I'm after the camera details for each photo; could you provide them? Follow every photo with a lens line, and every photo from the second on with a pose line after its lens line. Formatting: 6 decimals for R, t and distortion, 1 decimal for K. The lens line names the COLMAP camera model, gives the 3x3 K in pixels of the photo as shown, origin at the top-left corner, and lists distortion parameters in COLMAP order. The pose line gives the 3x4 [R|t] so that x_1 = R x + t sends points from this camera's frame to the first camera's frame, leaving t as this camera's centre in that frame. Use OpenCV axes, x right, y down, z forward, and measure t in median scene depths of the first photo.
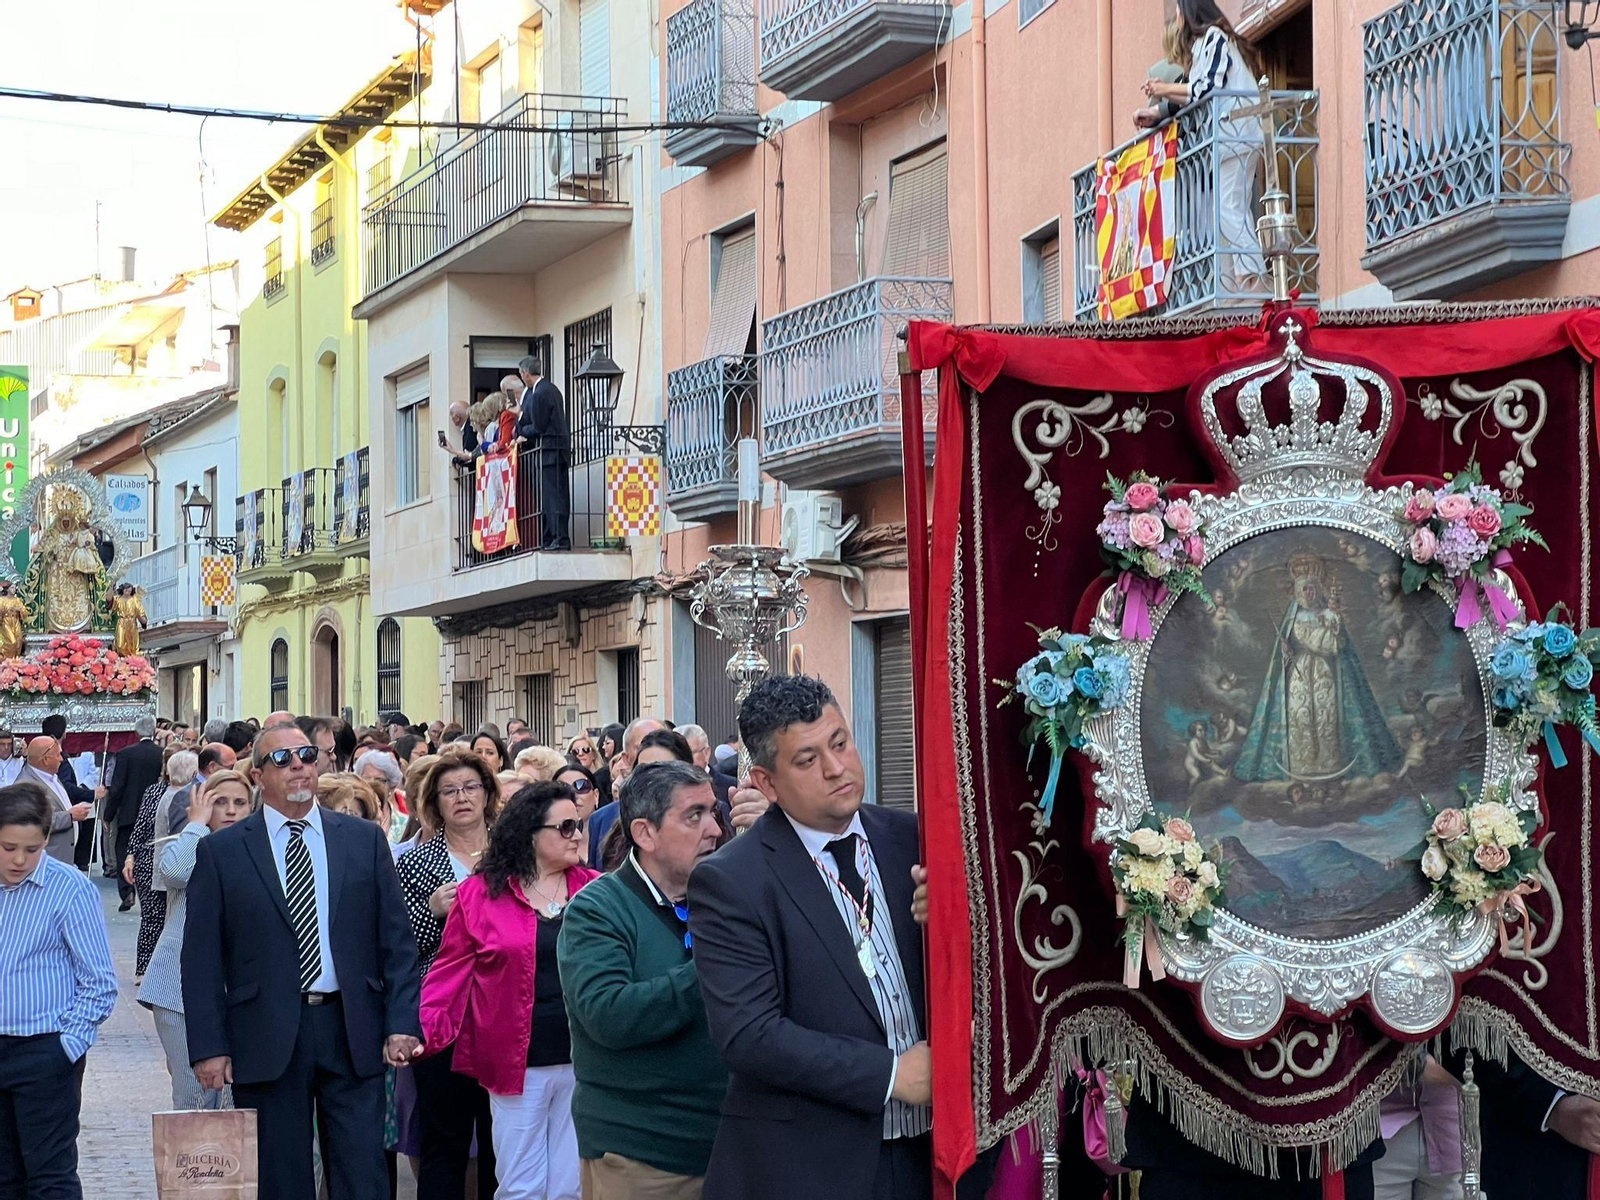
lens RADIAL K [[3525.1, 0, 800.0], [0, 3525.1, 600.0], [0, 0, 1]] dist [-0.025191, 3.419197]
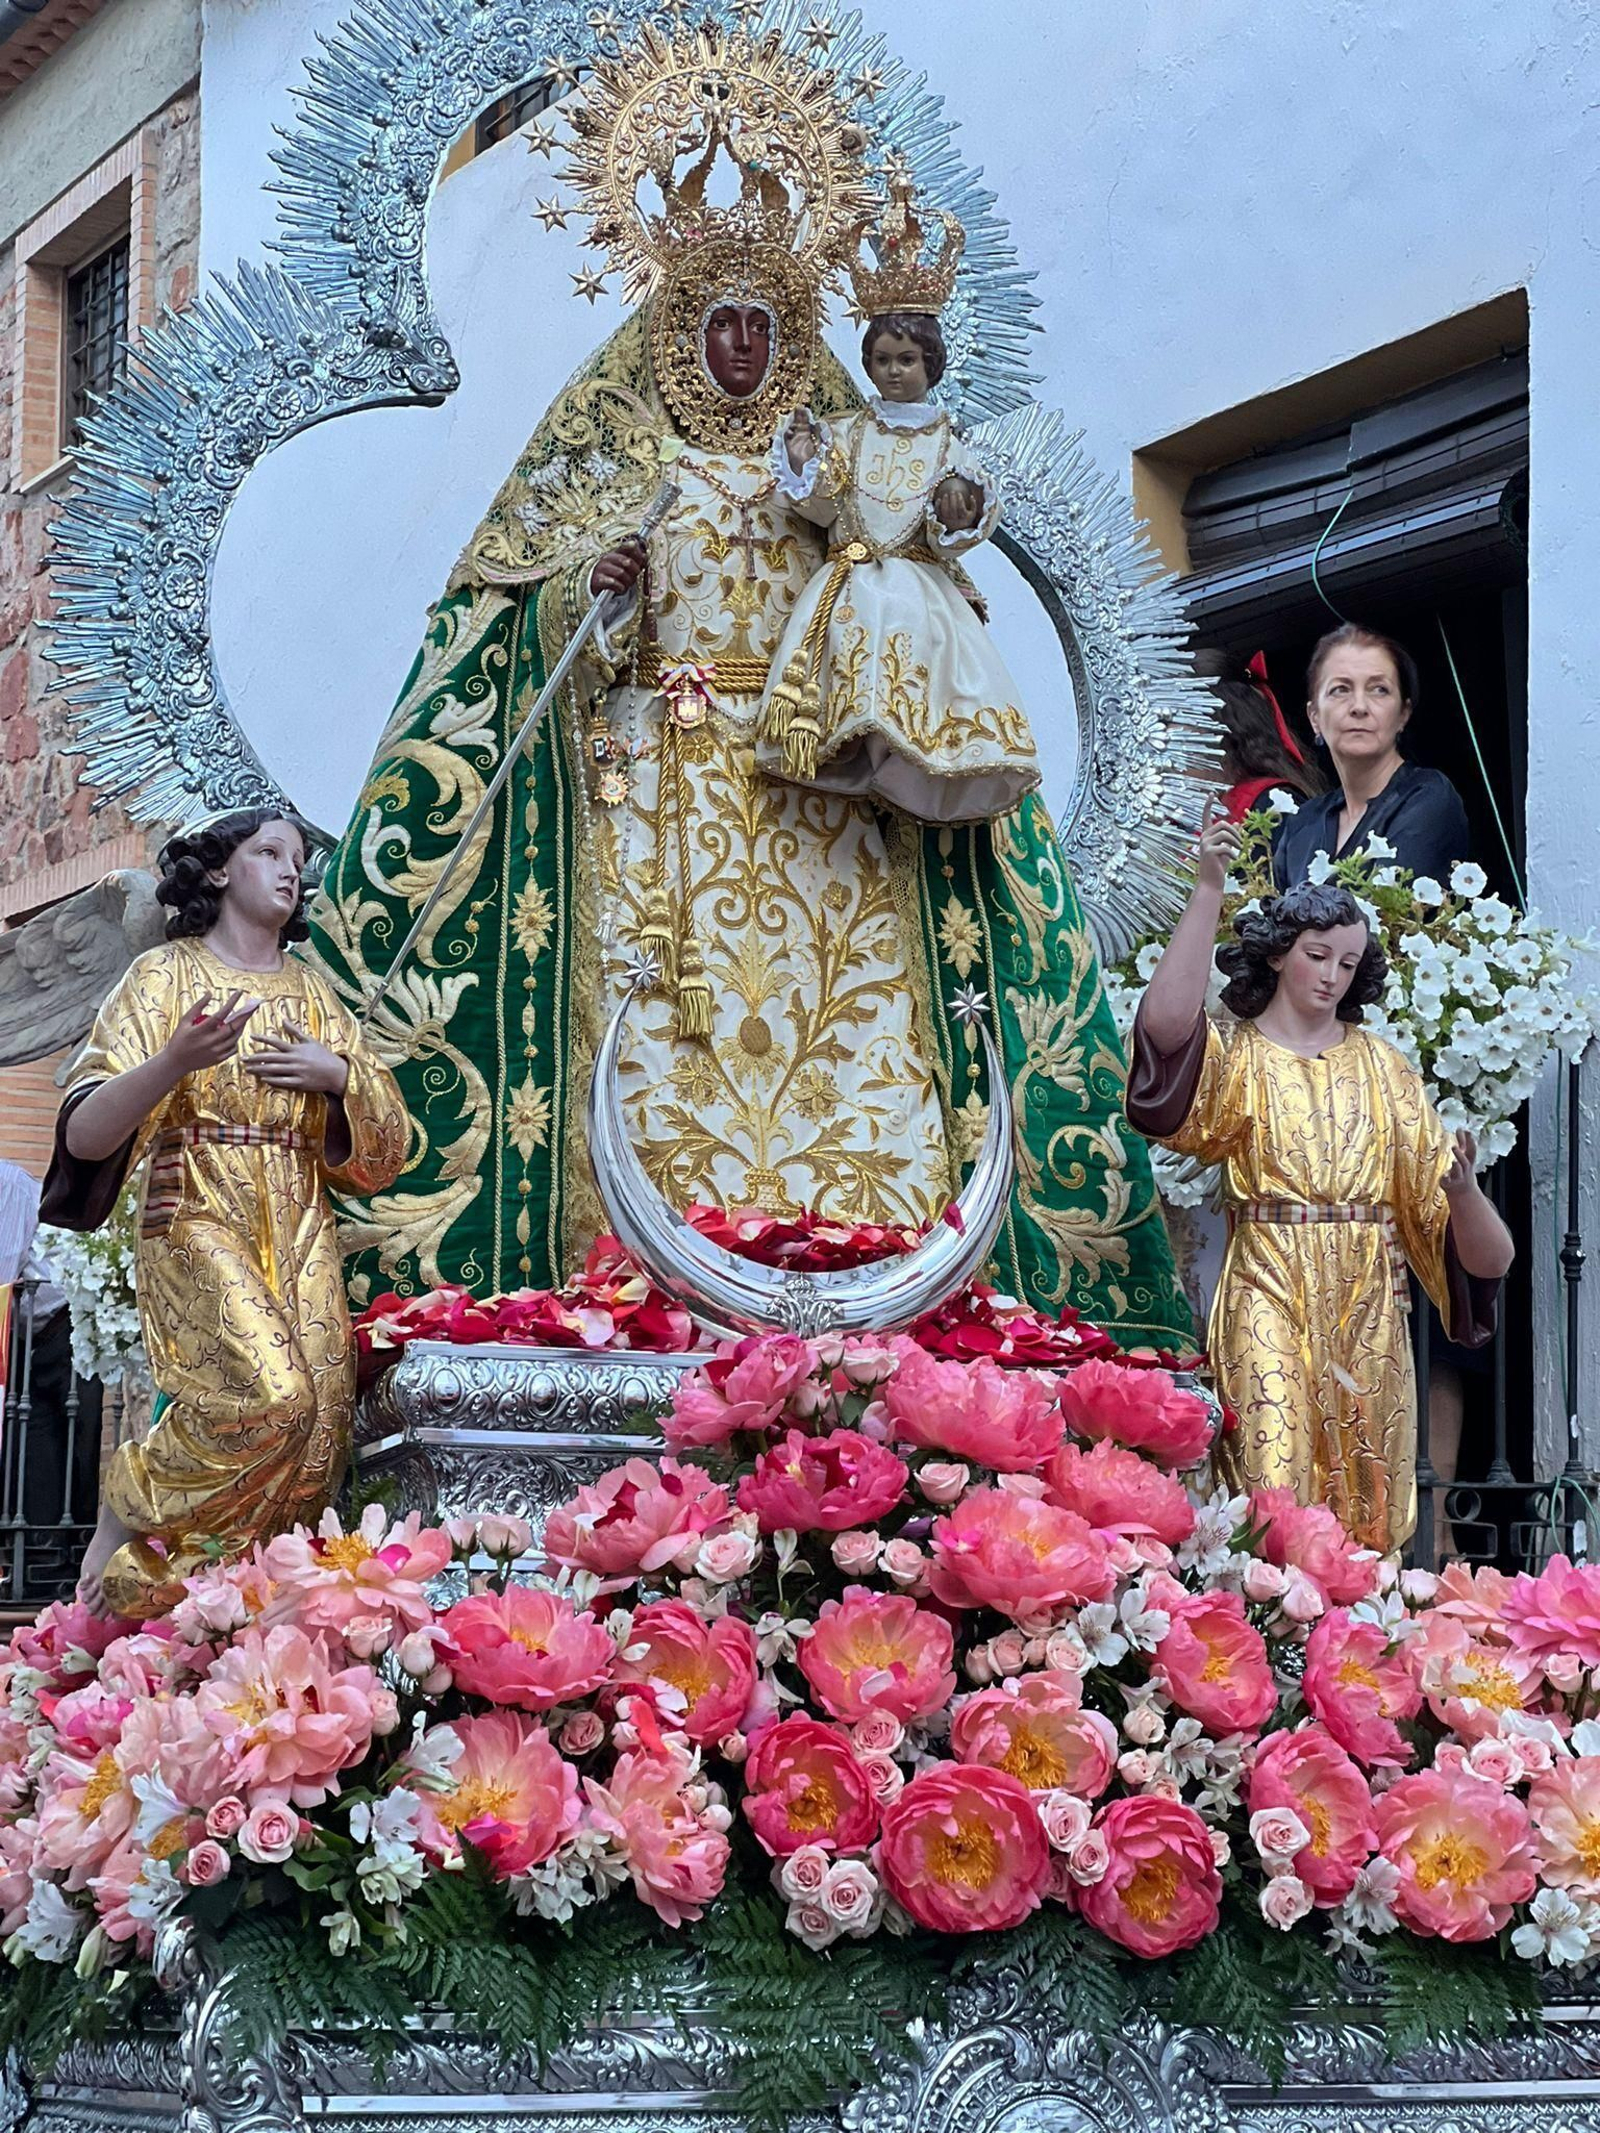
lens RADIAL K [[4699.4, 0, 800.0], [0, 4699.4, 1066.5], [0, 0, 1]] dist [-0.025191, 3.419197]
pose [[0.999993, 0.003095, 0.001898, -0.209057], [-0.002671, 0.981276, -0.192591, 0.027376], [-0.002458, 0.192585, 0.981277, 0.880190]]
